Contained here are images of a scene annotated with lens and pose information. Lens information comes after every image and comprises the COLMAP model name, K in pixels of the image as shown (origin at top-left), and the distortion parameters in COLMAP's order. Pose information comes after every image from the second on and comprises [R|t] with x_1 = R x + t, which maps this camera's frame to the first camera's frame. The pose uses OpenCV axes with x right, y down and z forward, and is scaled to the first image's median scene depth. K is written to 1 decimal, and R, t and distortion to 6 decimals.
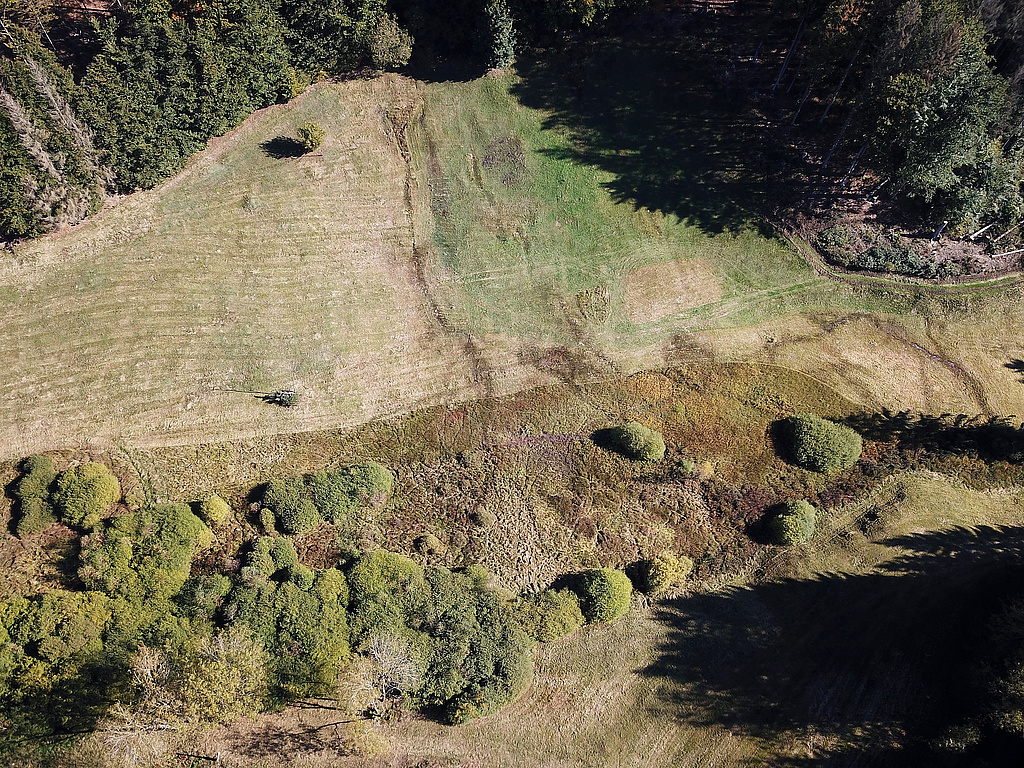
lens RADIAL K [[776.3, 0, 512.0], [0, 776.3, 384.0], [0, 0, 1]] dist [-0.003425, 0.003692]
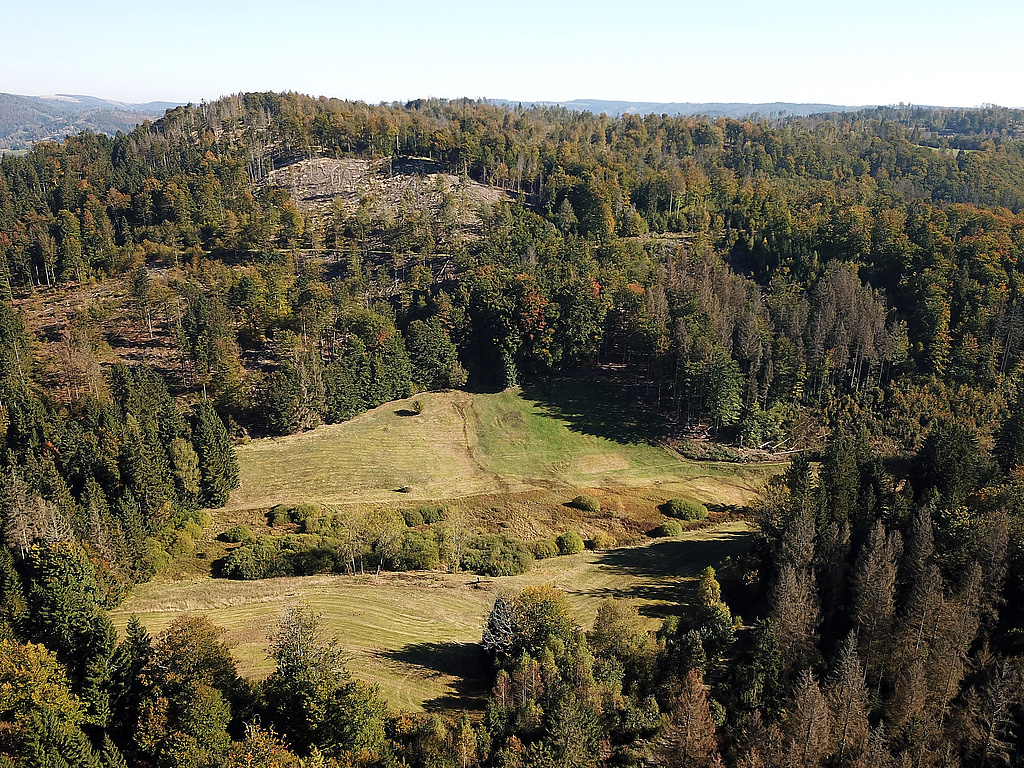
lens RADIAL K [[776.3, 0, 512.0], [0, 776.3, 384.0], [0, 0, 1]] dist [-0.003425, 0.003692]
pose [[0.999516, -0.031081, -0.001623, -0.006771], [0.021996, 0.742316, -0.669689, 1.005828], [0.022019, 0.669329, 0.742640, -0.553354]]
